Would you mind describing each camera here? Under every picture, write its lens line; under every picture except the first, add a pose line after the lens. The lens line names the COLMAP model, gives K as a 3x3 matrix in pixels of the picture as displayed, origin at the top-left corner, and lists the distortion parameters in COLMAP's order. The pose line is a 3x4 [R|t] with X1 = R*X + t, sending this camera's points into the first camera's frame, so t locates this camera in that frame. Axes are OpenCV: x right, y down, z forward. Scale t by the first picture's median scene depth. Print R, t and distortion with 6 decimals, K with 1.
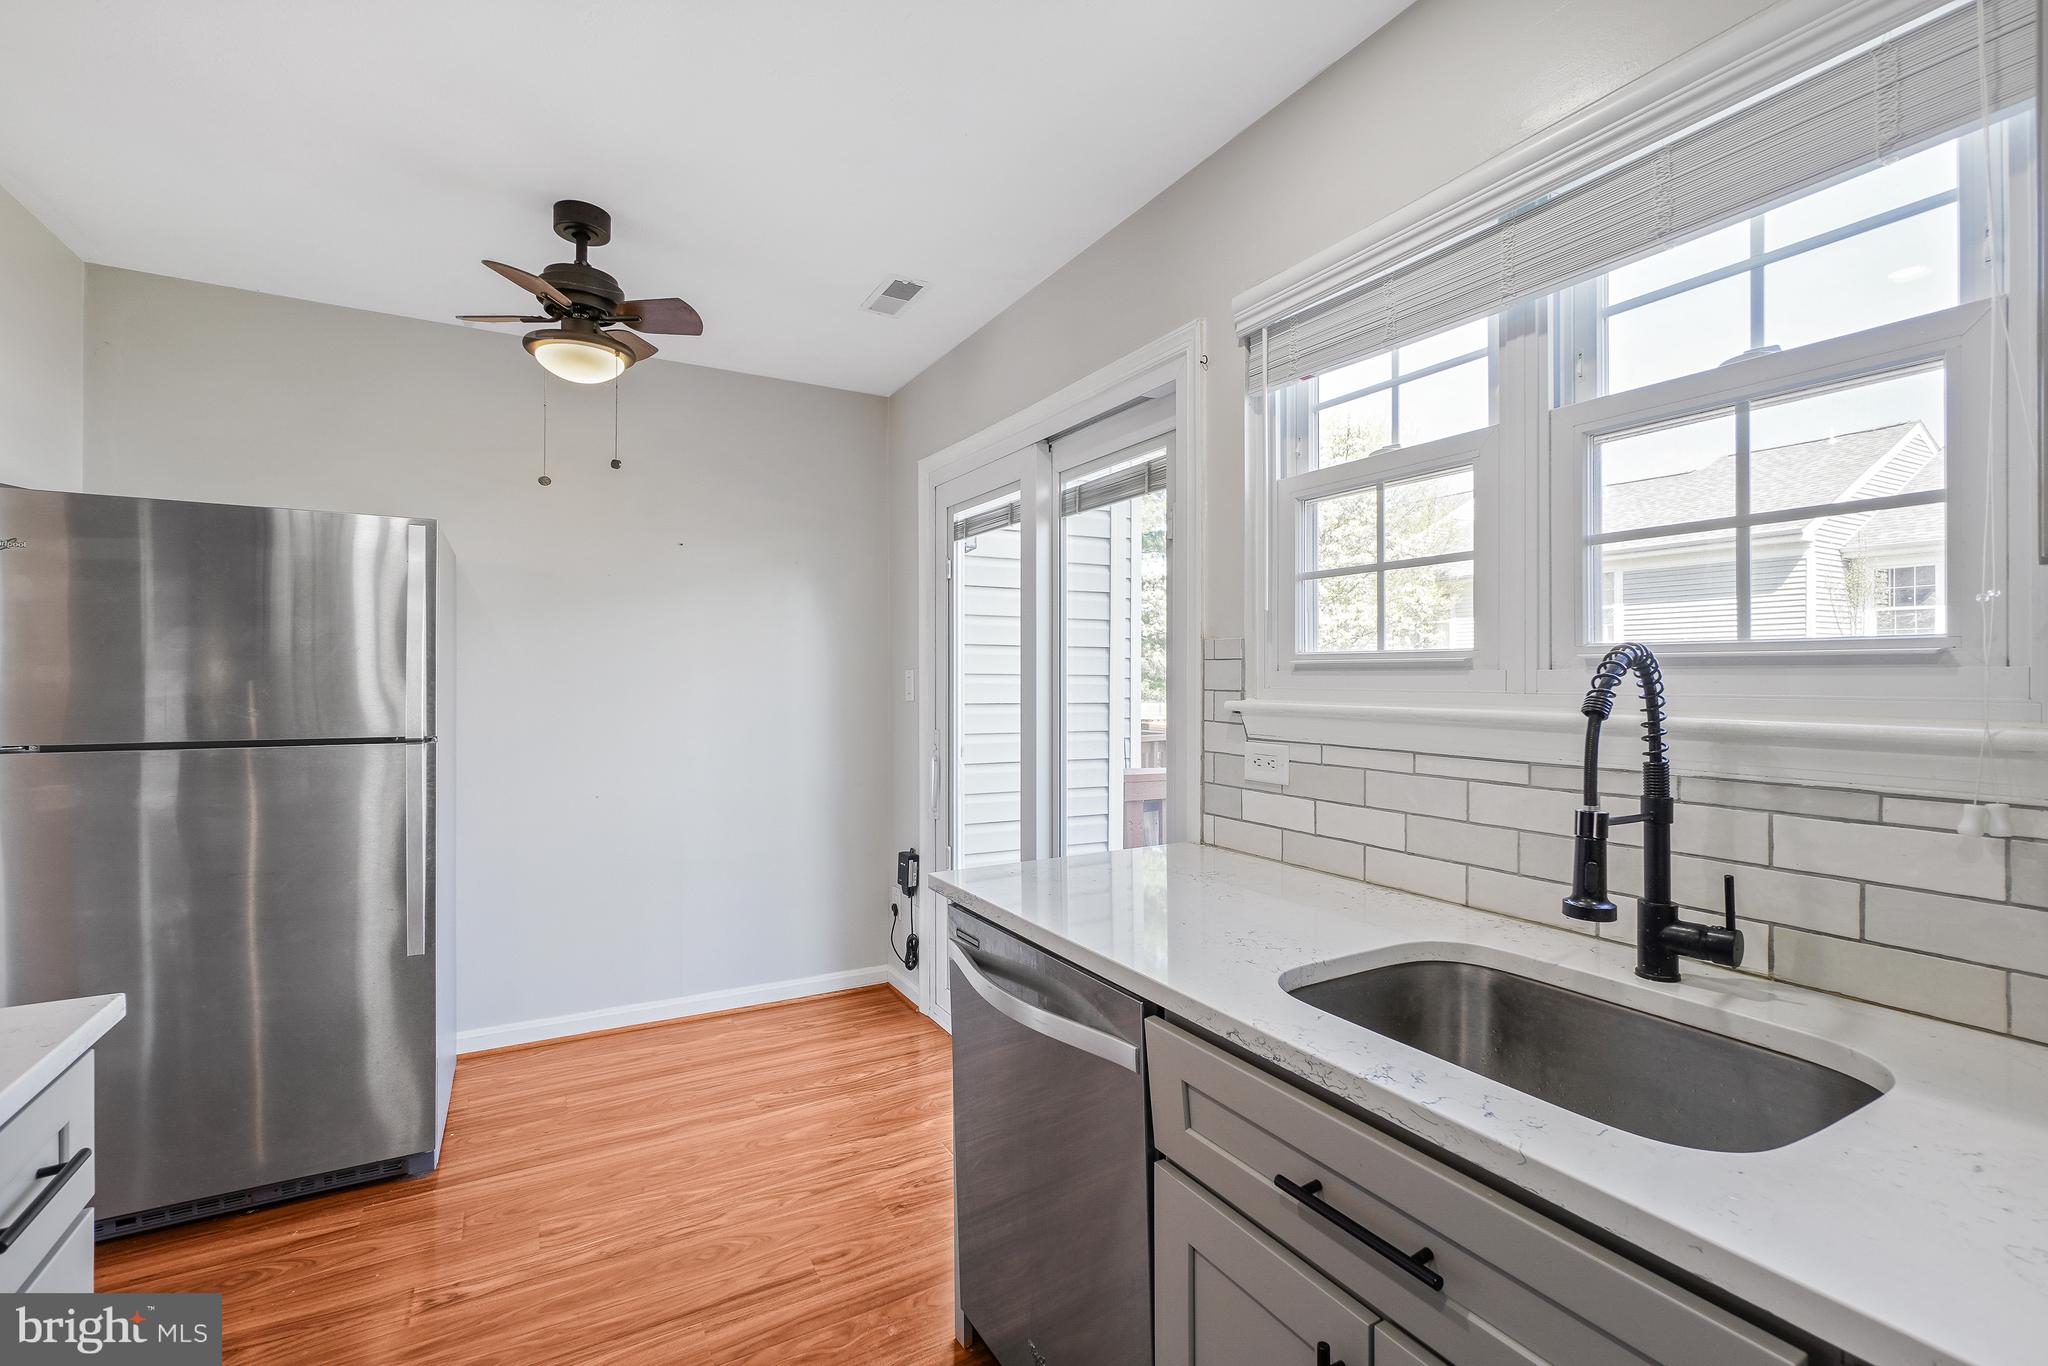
lens RADIAL K [[889.7, 0, 1029.2], [0, 889.7, 680.5], [0, 0, 1]] dist [-0.009761, 0.003627]
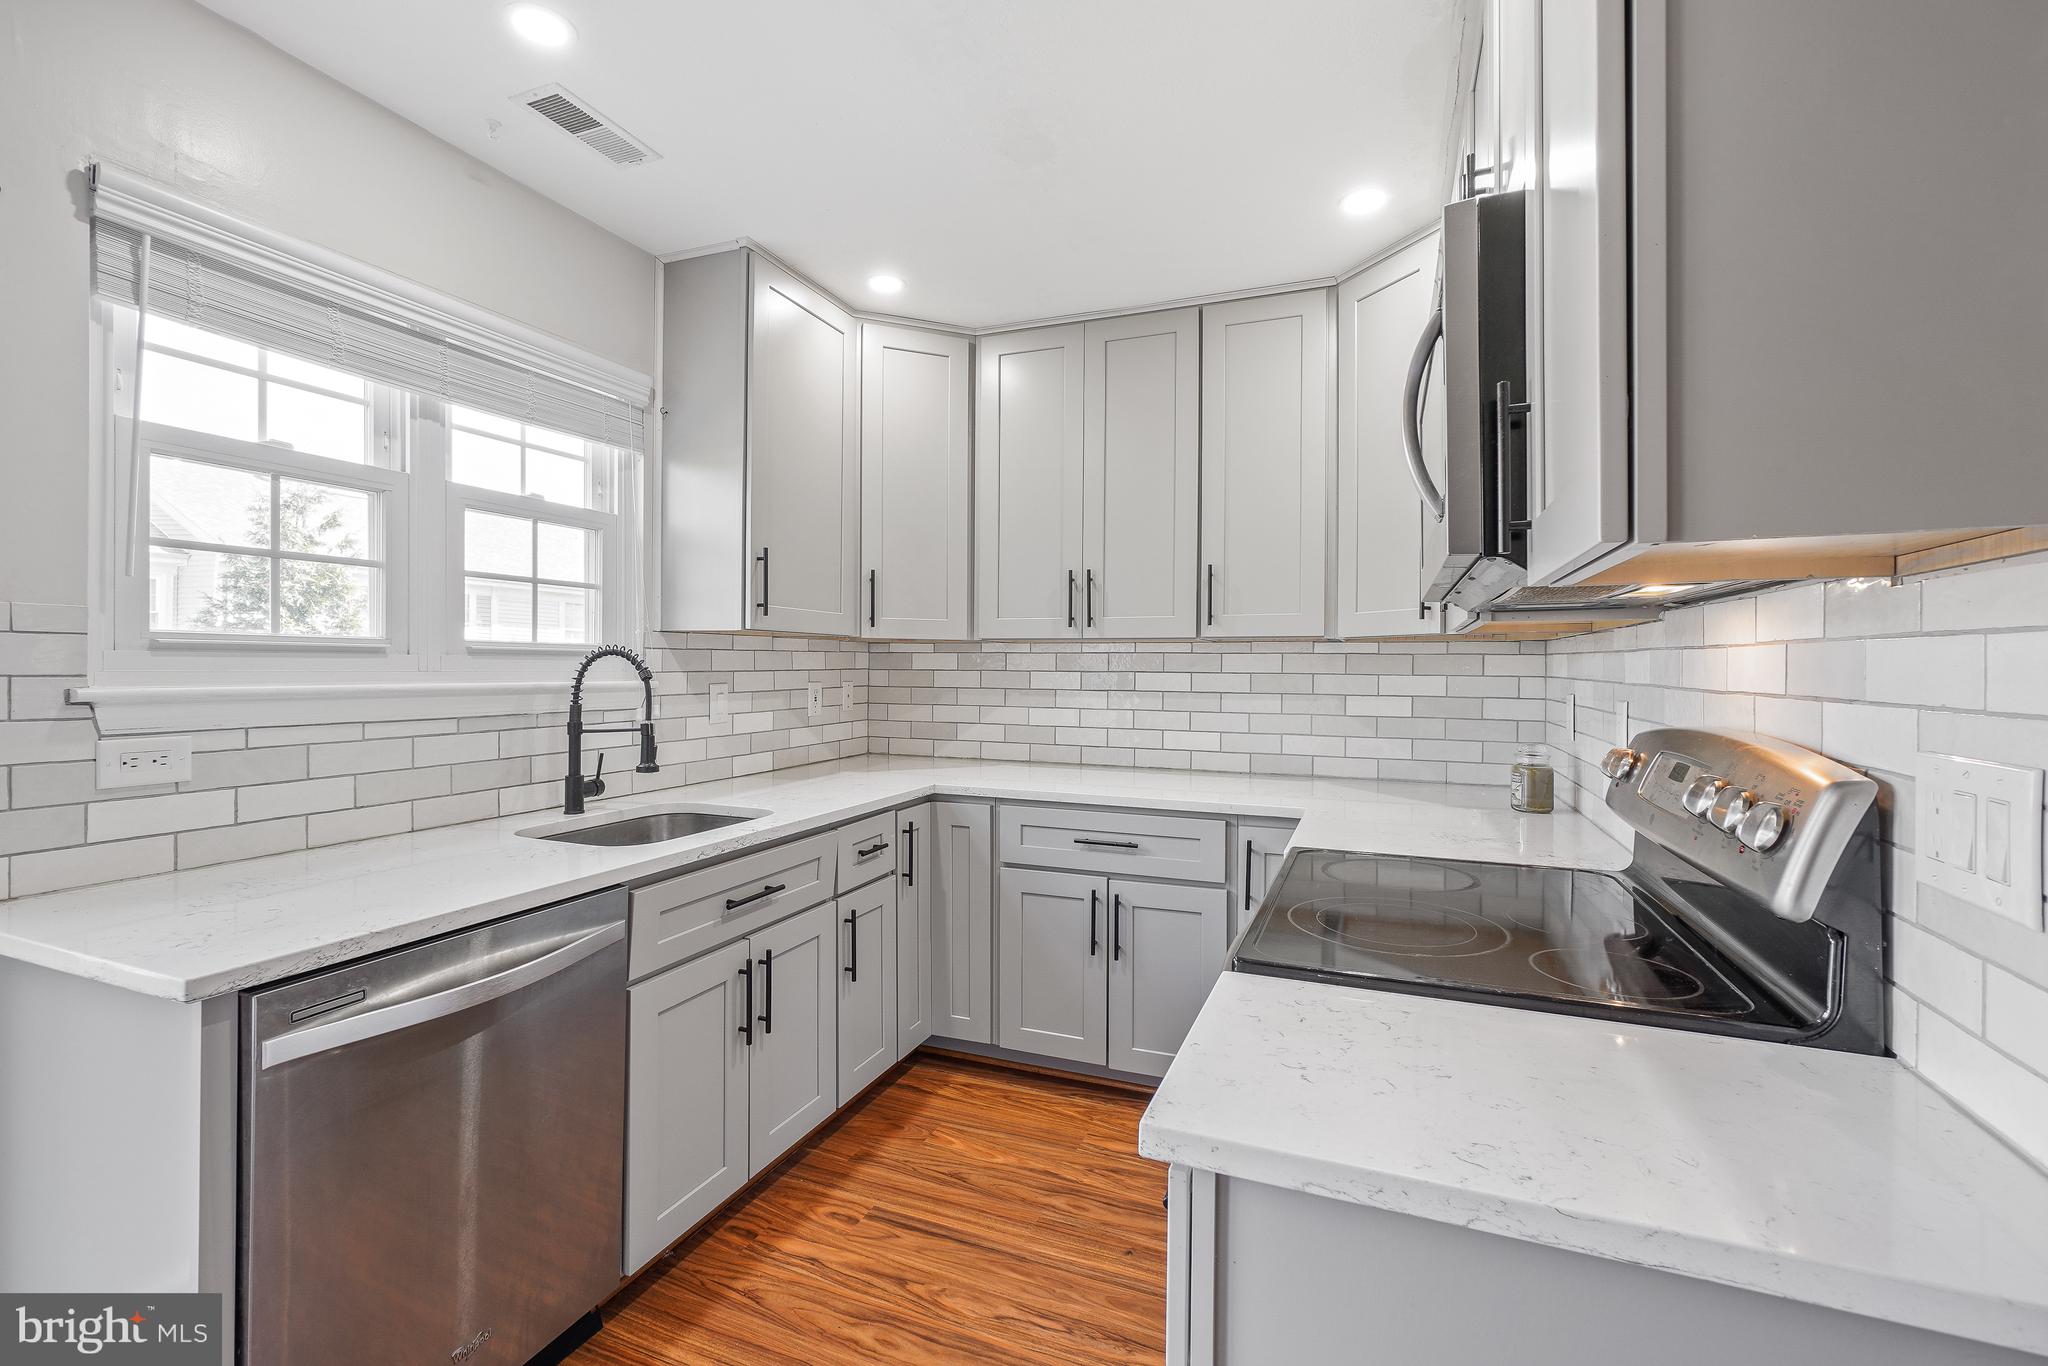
lens RADIAL K [[889.7, 0, 1026.4], [0, 889.7, 669.7], [0, 0, 1]] dist [-0.009761, 0.003627]
pose [[-0.617514, -0.008996, 0.786508, -0.742252], [-0.005045, 0.999959, 0.007476, -0.002659], [-0.786543, 0.000649, -0.617535, 0.724796]]
